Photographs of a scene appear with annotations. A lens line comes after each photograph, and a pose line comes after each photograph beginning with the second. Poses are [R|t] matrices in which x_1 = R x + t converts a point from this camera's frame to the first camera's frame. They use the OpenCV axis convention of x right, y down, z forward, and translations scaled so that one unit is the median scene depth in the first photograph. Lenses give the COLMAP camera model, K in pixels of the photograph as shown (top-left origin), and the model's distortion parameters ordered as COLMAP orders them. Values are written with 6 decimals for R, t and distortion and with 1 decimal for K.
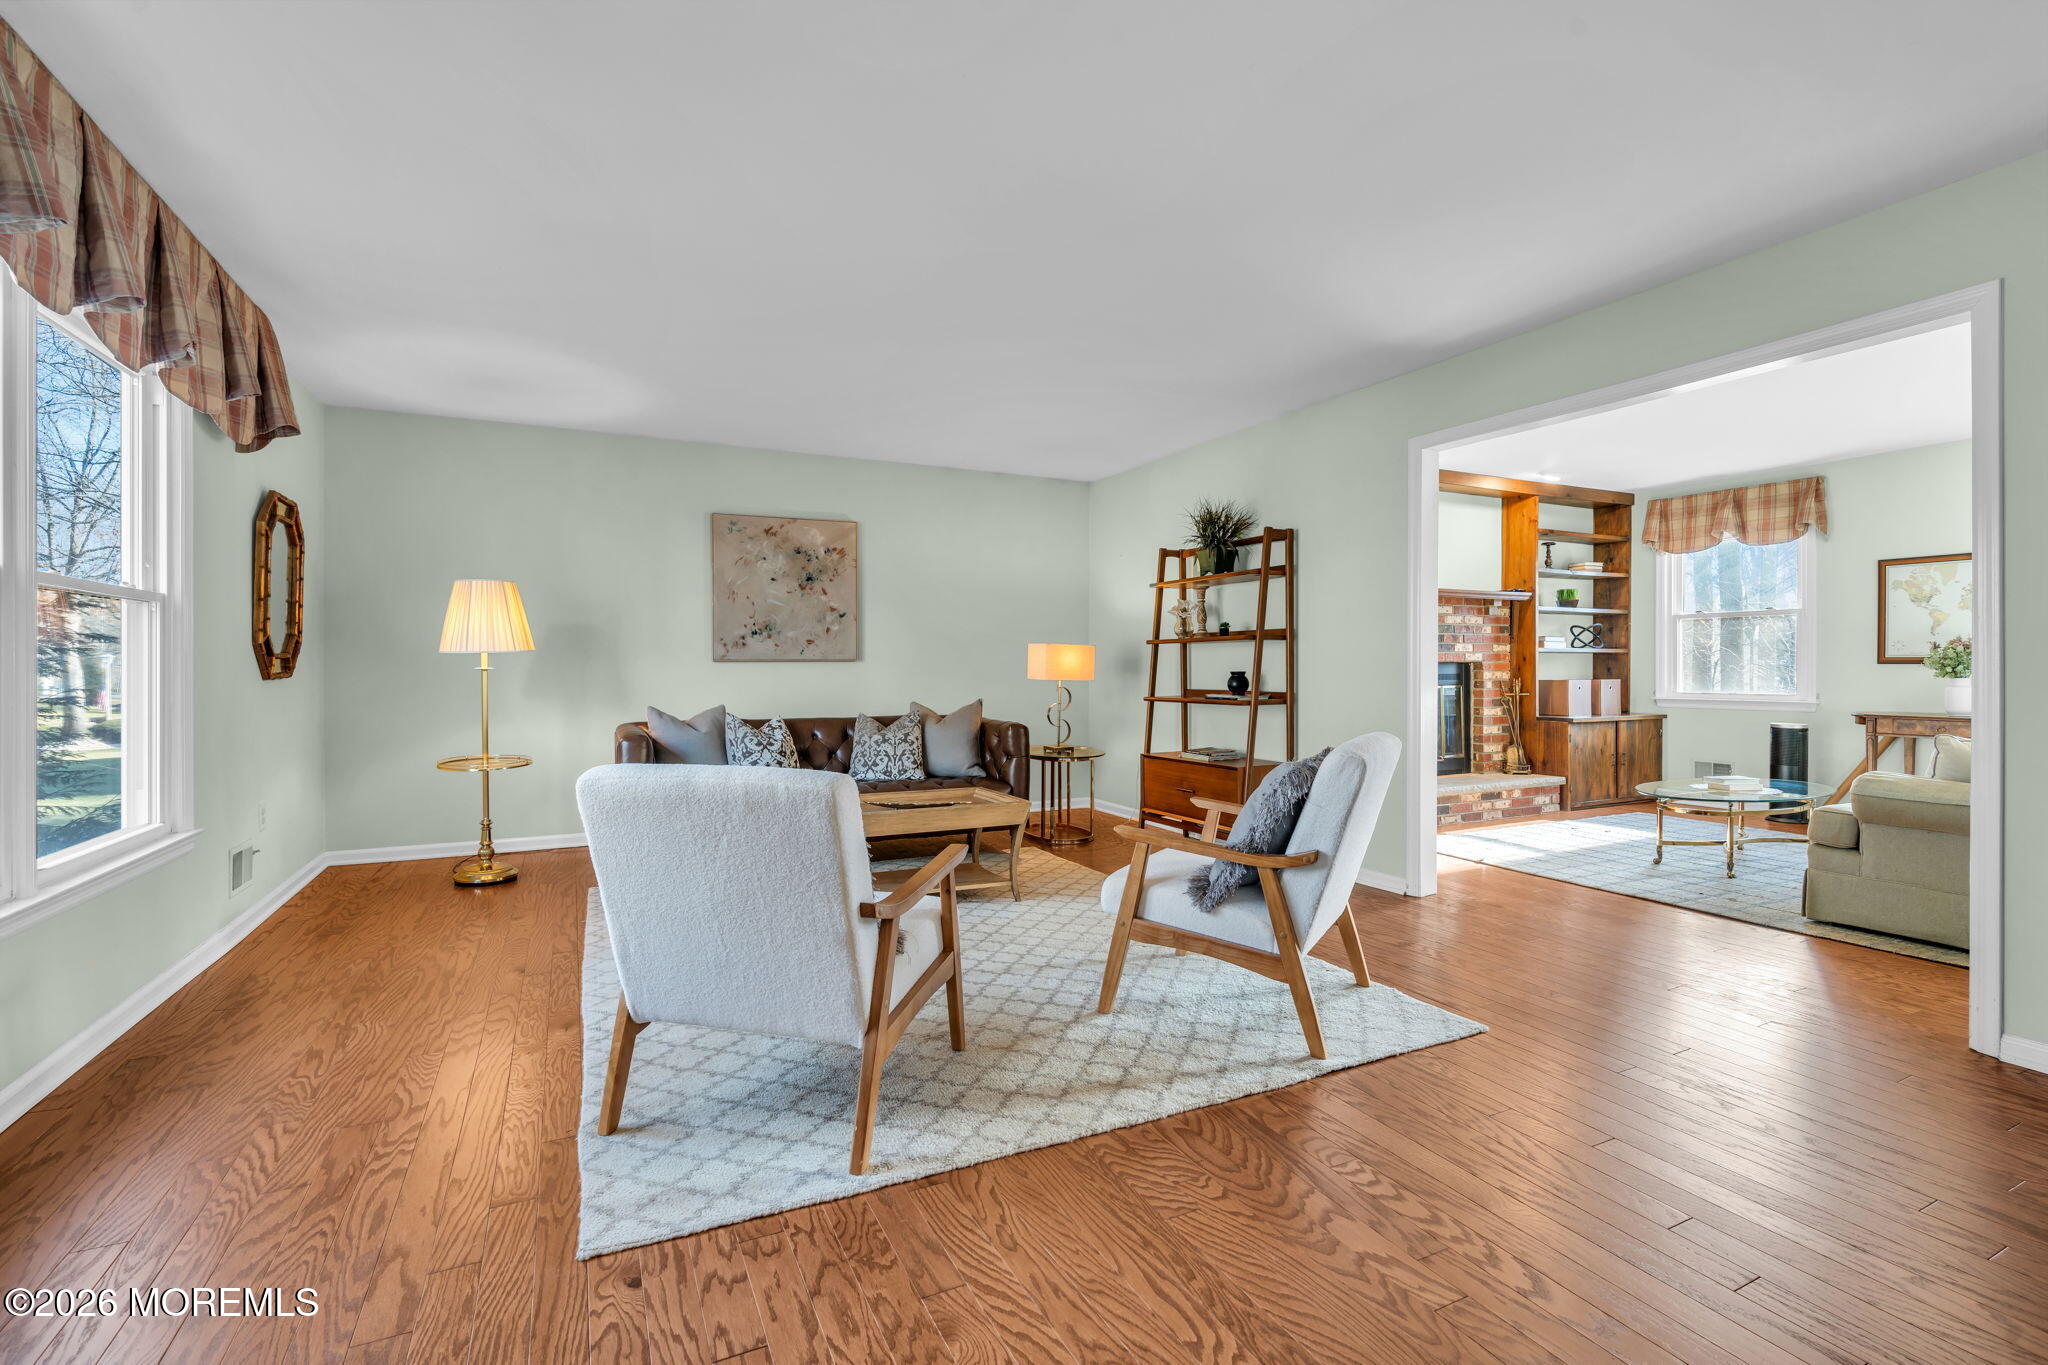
lens RADIAL K [[918.9, 0, 1020.9], [0, 918.9, 674.1], [0, 0, 1]] dist [-0.009875, 0.005885]
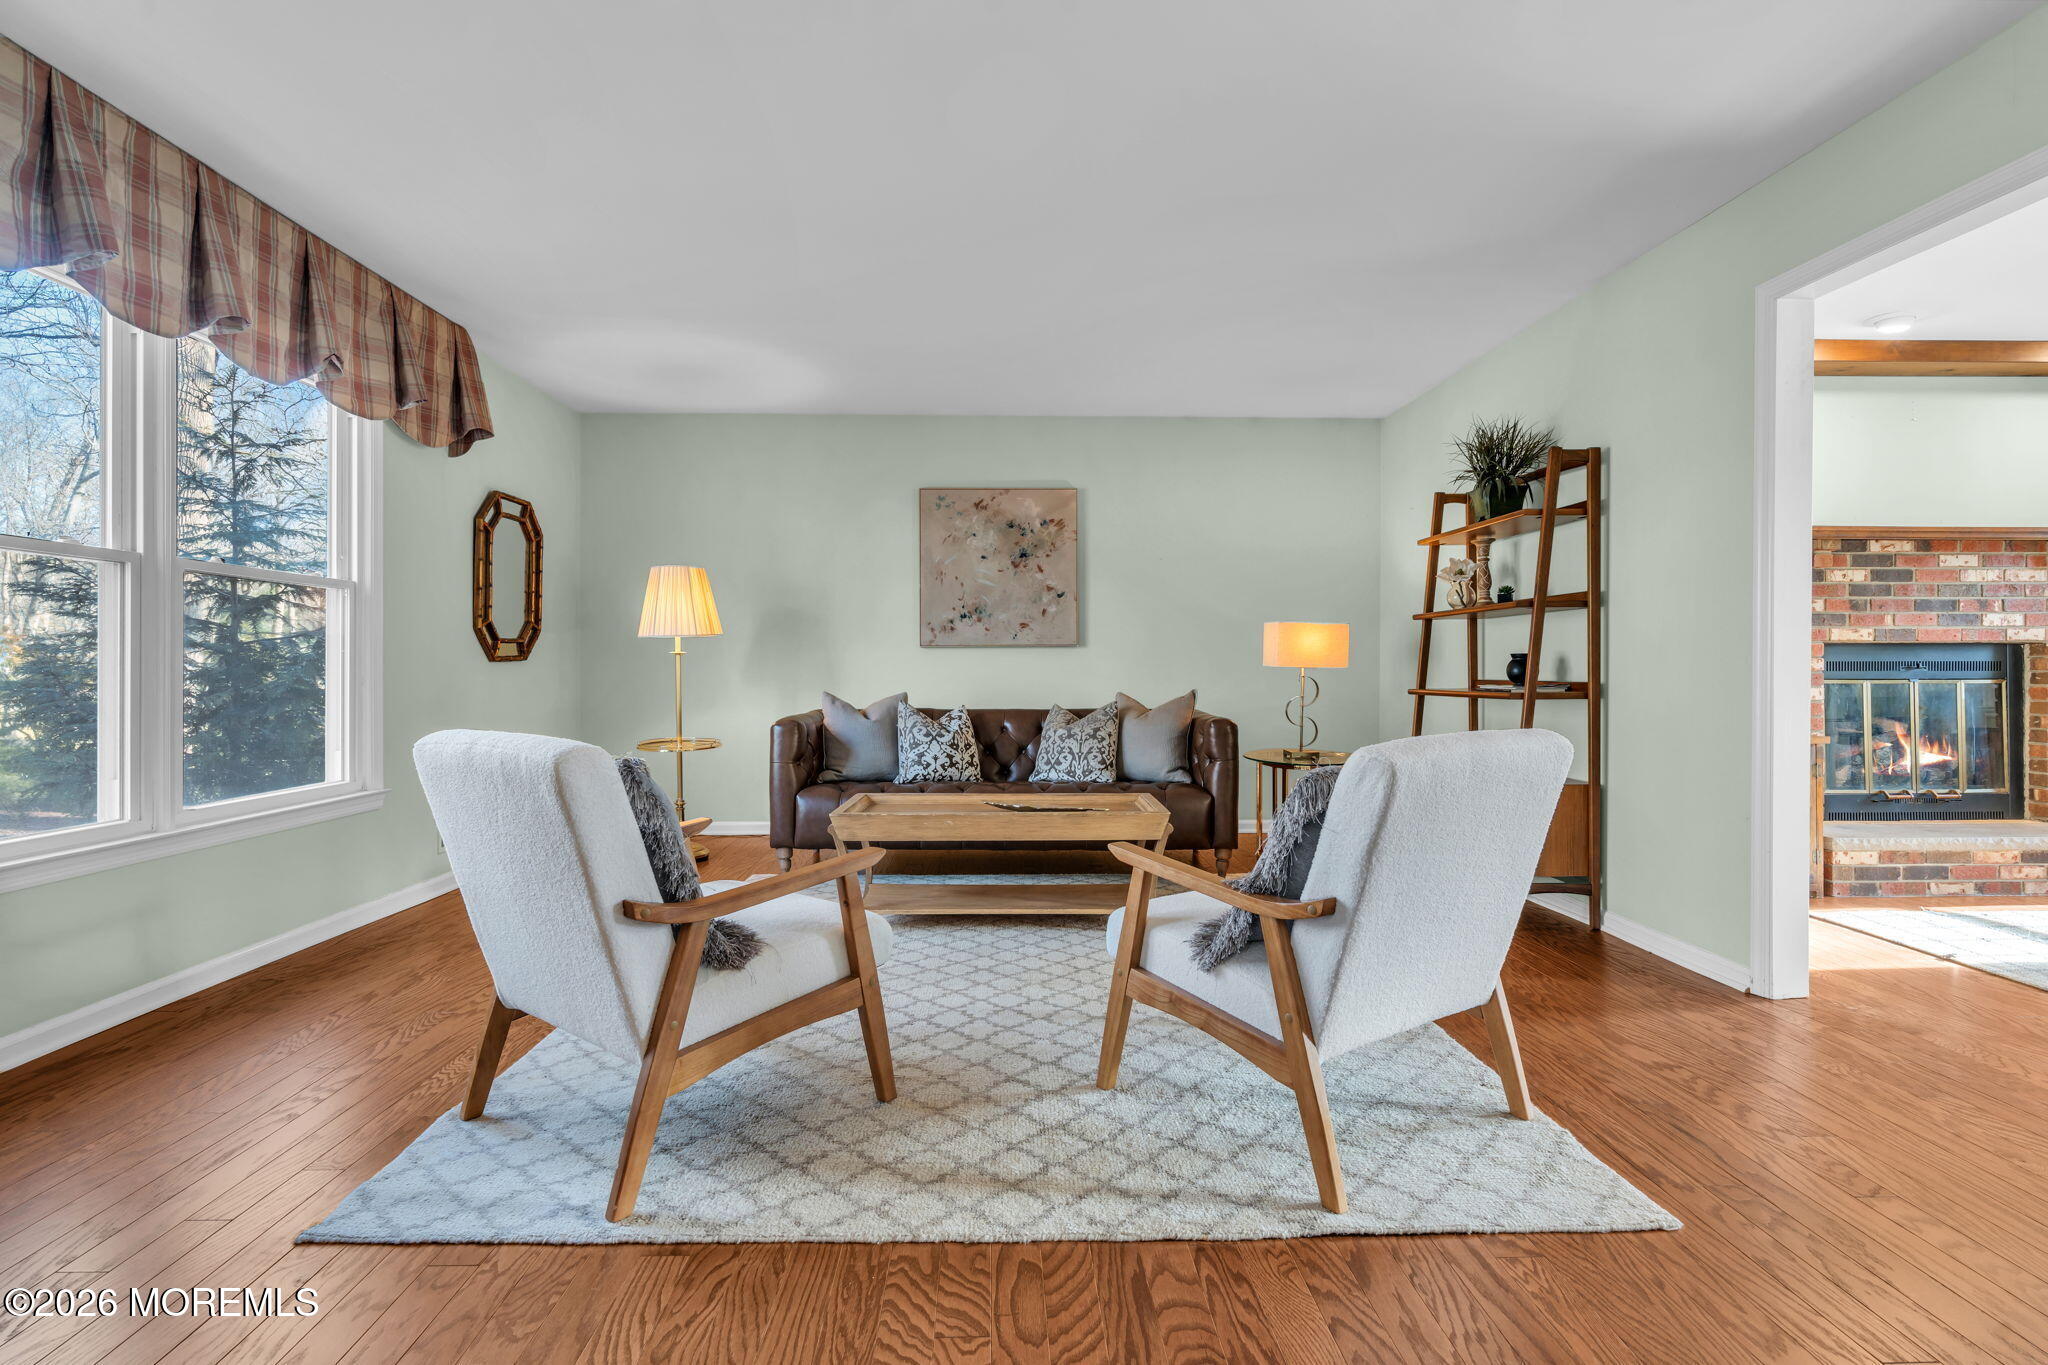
lens RADIAL K [[1011.0, 0, 1019.9], [0, 1011.0, 676.1], [0, 0, 1]] dist [-0.011081, 0.006704]
pose [[0.909426, 0.004058, -0.415845, 0.187380], [-0.003992, 0.999992, 0.001028, 0.014148], [0.415846, 0.000725, 0.909435, 0.106895]]
